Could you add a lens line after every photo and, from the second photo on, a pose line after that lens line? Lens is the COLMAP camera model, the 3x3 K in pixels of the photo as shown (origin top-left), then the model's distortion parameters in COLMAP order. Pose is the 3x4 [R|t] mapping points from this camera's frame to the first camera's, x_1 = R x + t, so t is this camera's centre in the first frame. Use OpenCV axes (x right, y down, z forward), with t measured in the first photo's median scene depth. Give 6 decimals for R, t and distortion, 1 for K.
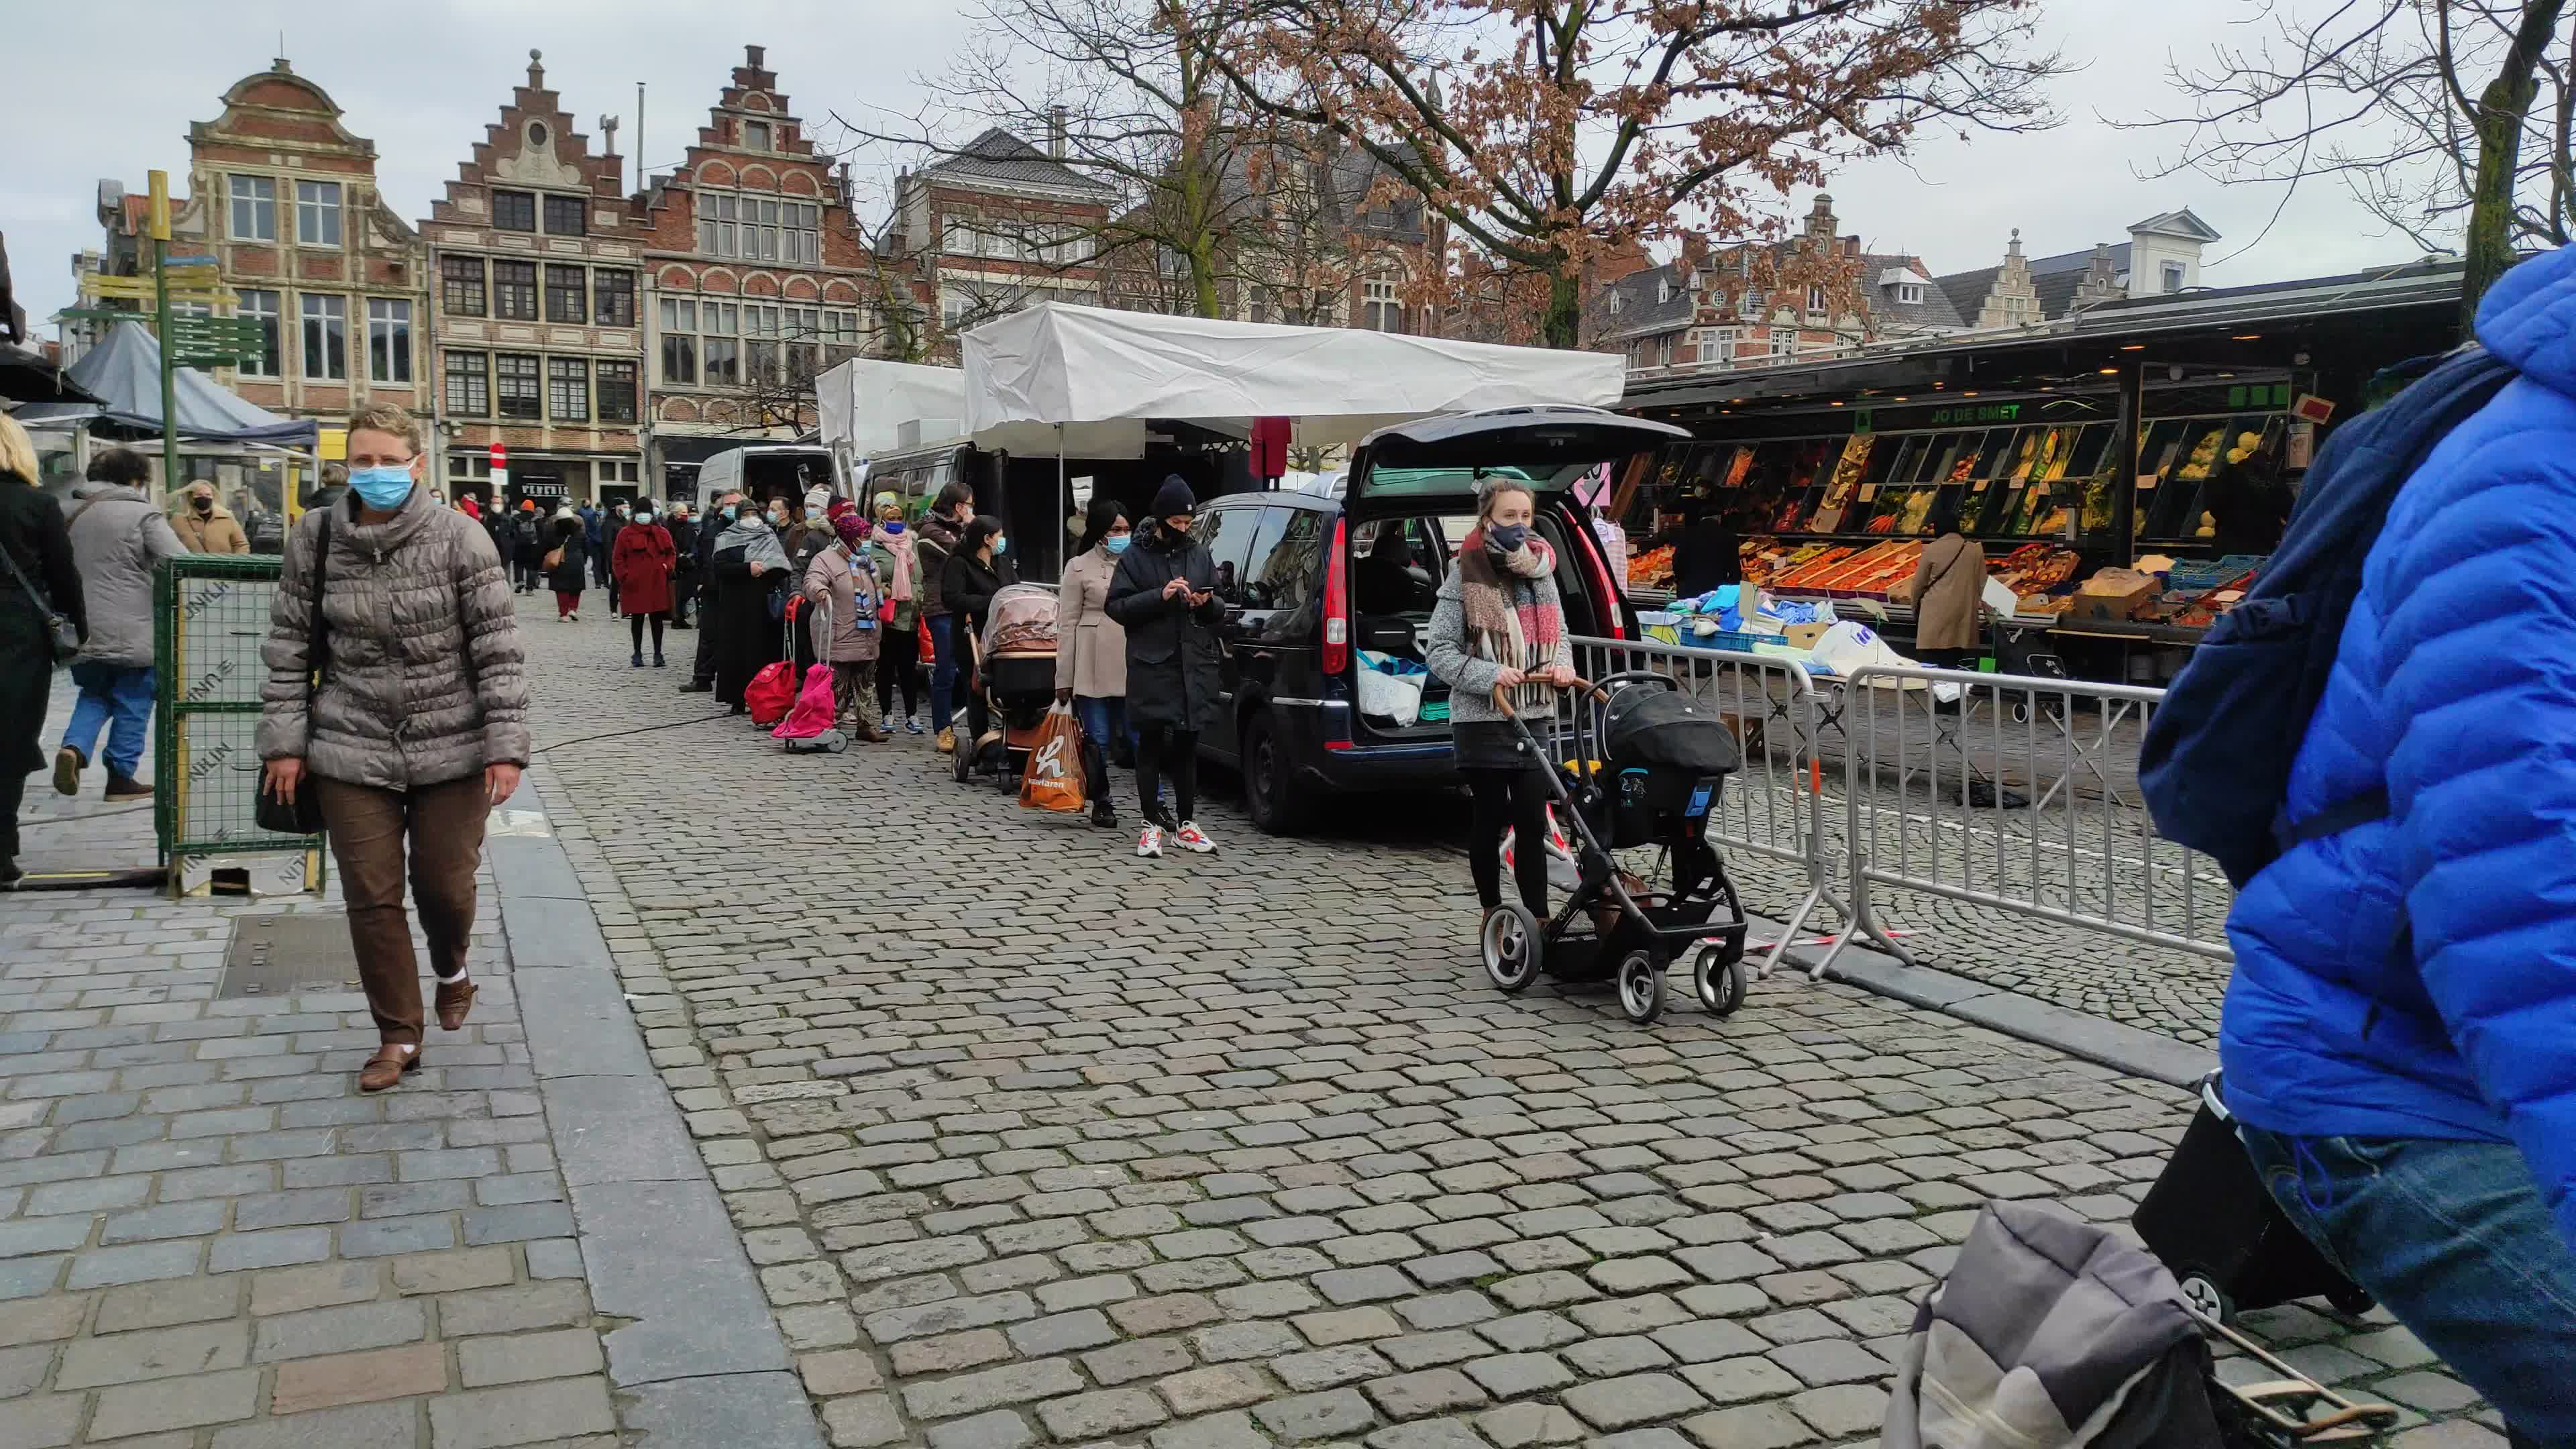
lens RADIAL K [[1845.5, 0, 1299.0], [0, 1845.5, 715.5], [0, 0, 1]] dist [0.056861, -0.050635]
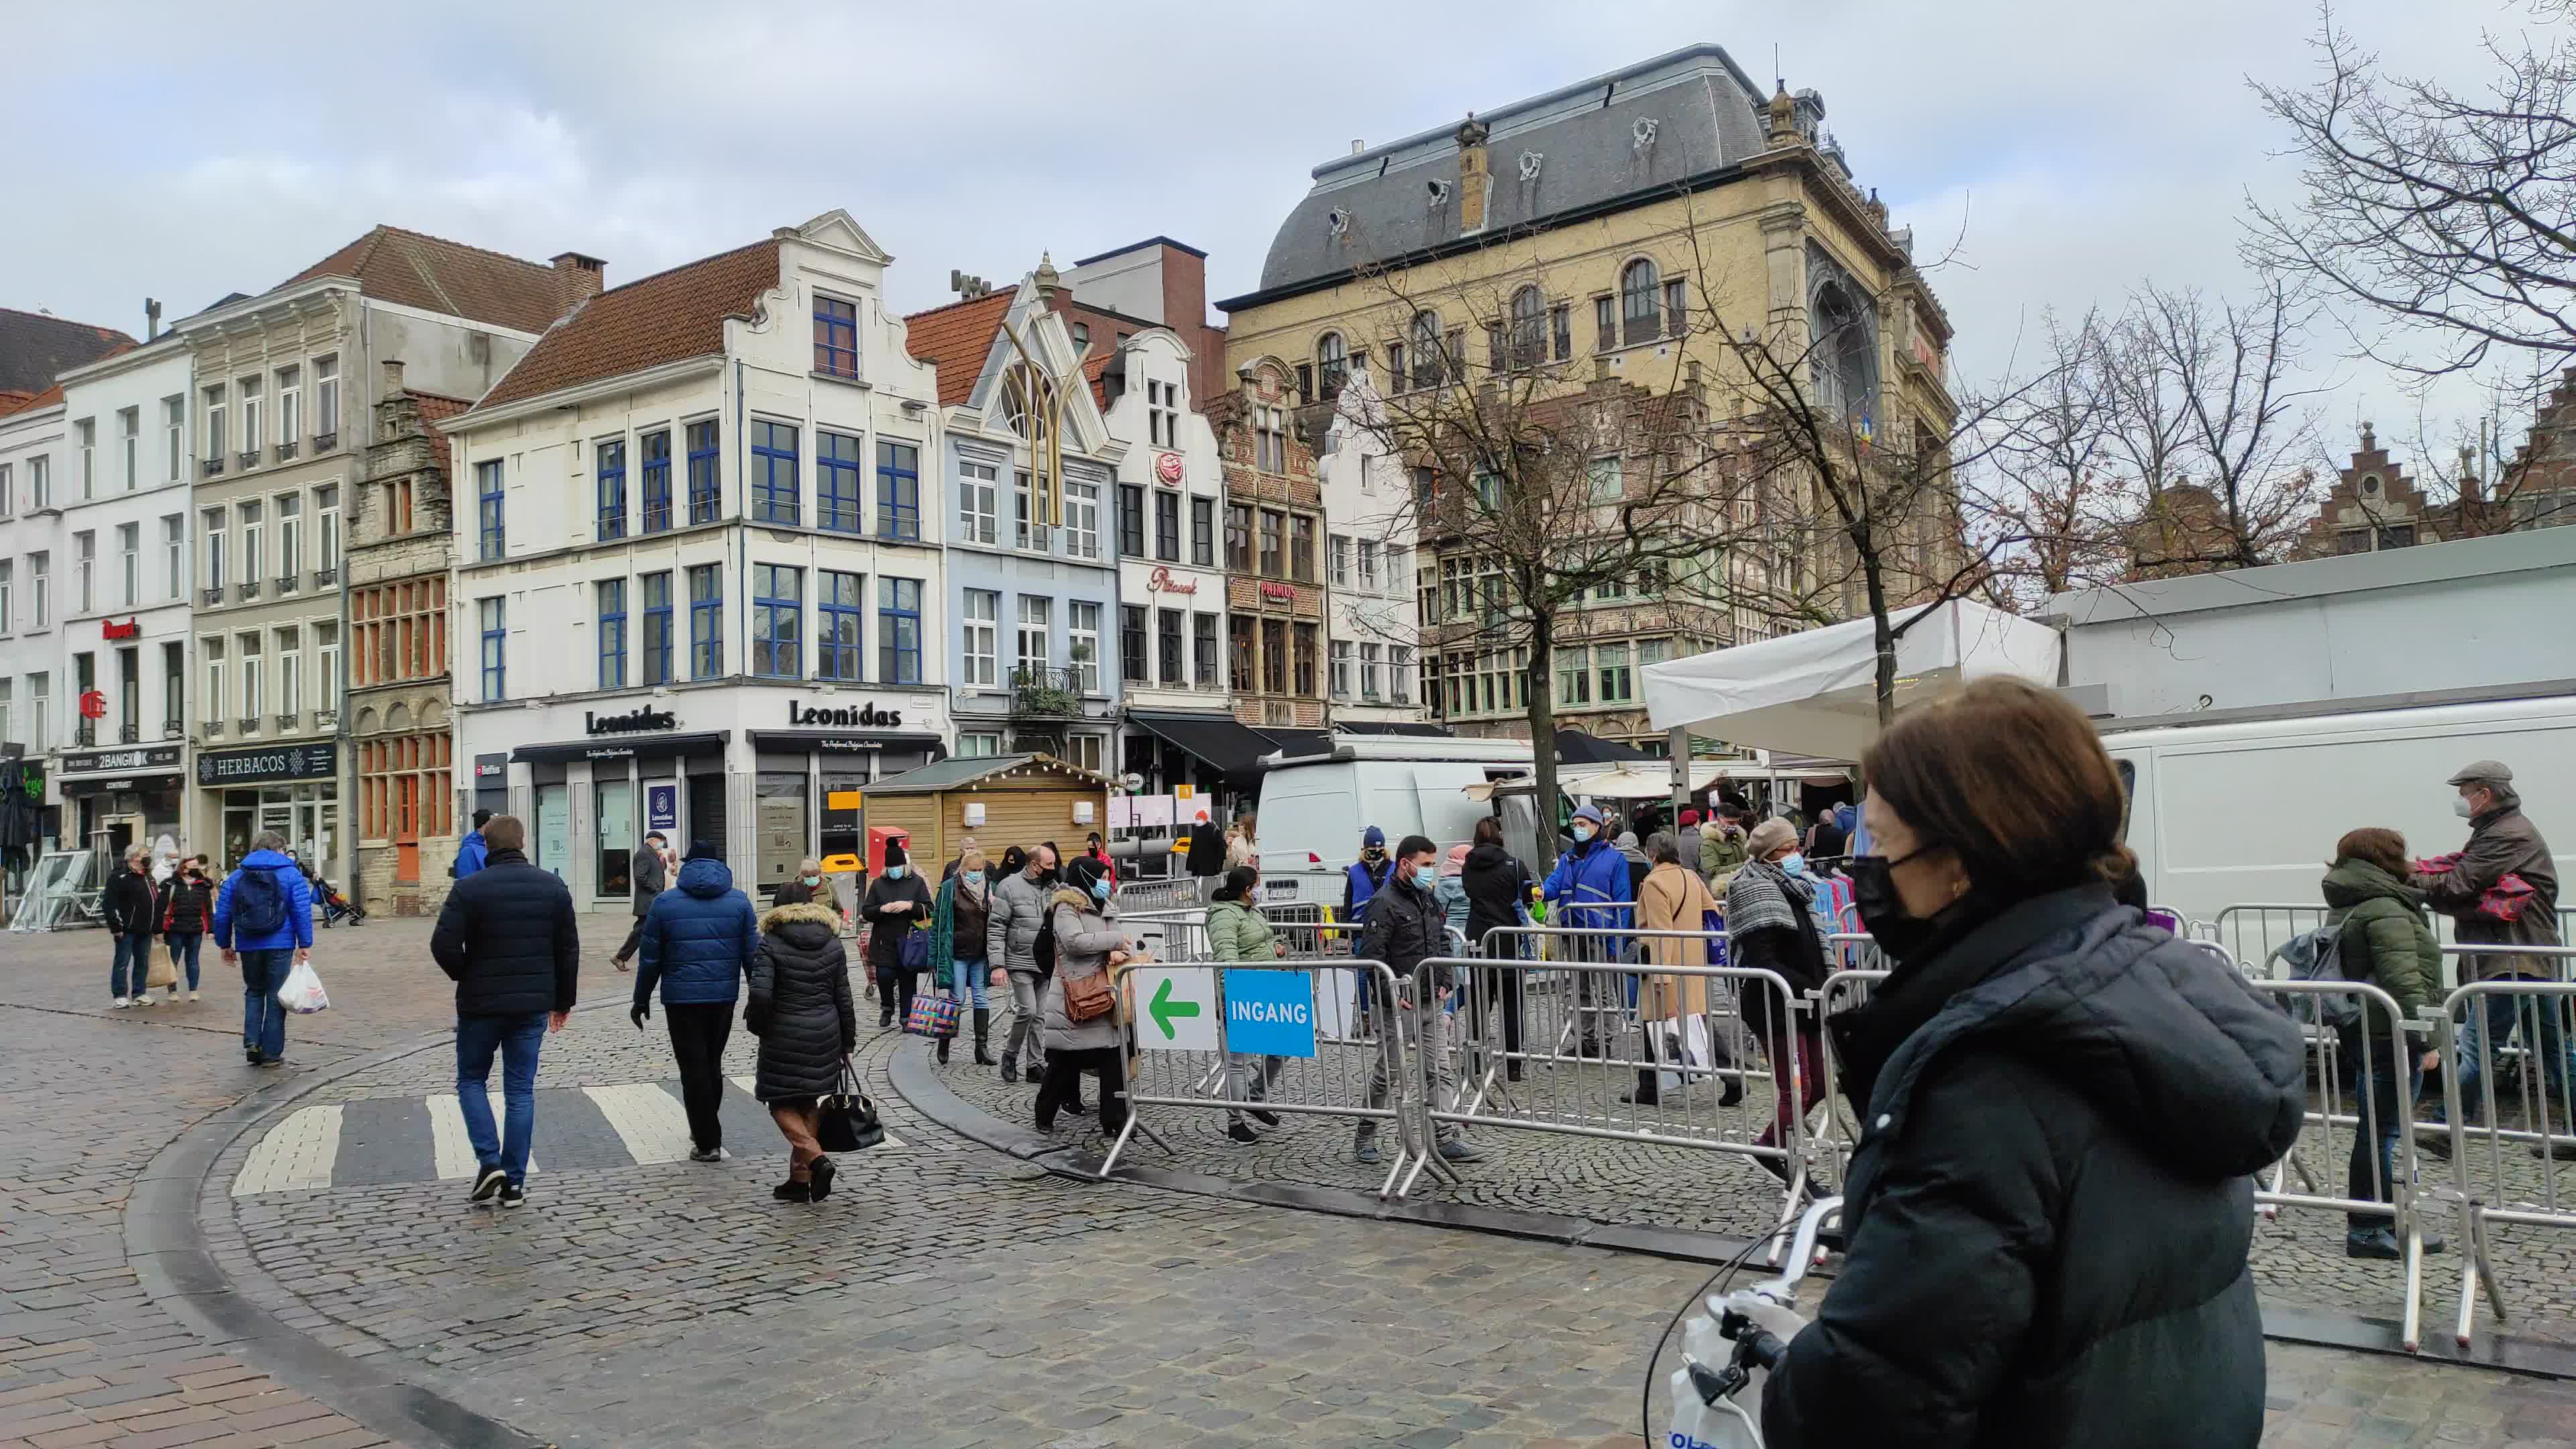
lens RADIAL K [[1835.1, 0, 1297.9], [0, 1835.1, 728.8], [0, 0, 1]] dist [0.051230, -0.043016]
pose [[0.416447, -0.070873, -0.906393, 0.423273], [-0.049962, 0.993666, -0.100652, 0.020797], [0.907786, 0.087201, 0.410269, -0.177854]]
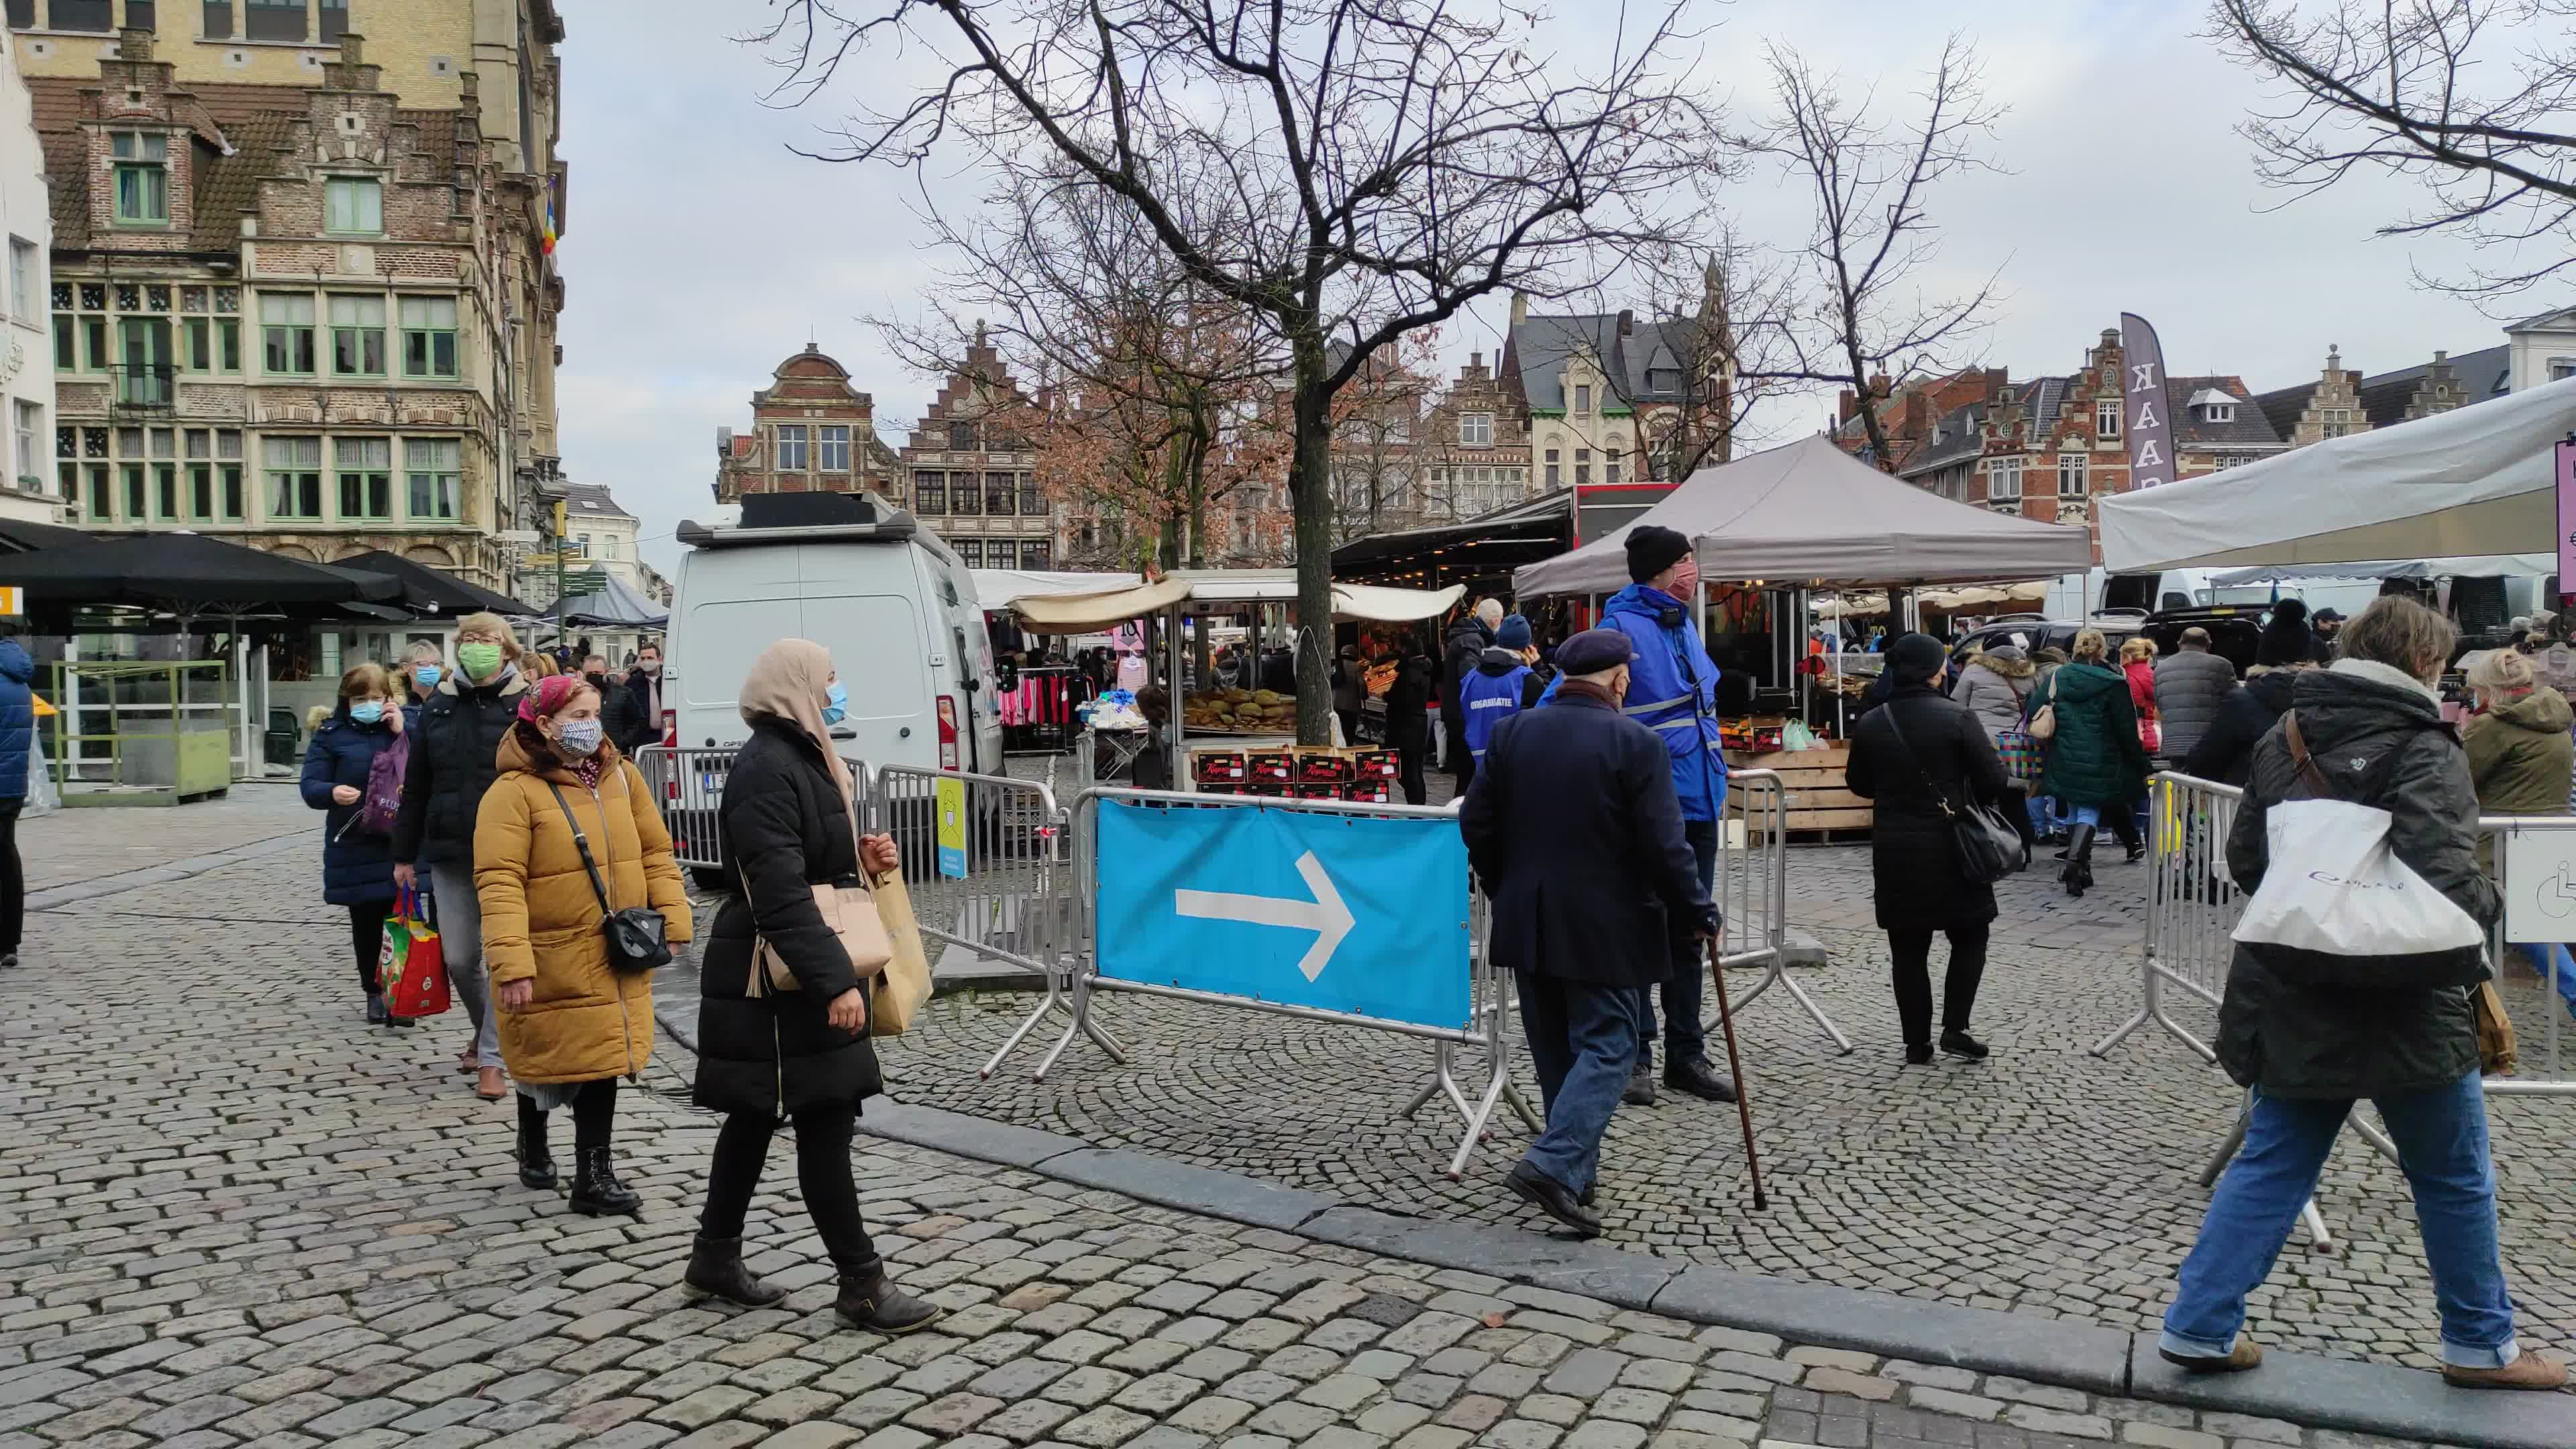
lens RADIAL K [[1845.5, 0, 1299.3], [0, 1845.5, 715.4], [0, 0, 1]] dist [0.056861, -0.050635]
pose [[0.953775, -0.014159, -0.300188, 0.208944], [-0.006131, 0.997765, -0.066540, 0.020617], [0.300459, 0.065305, 0.951557, -0.192760]]
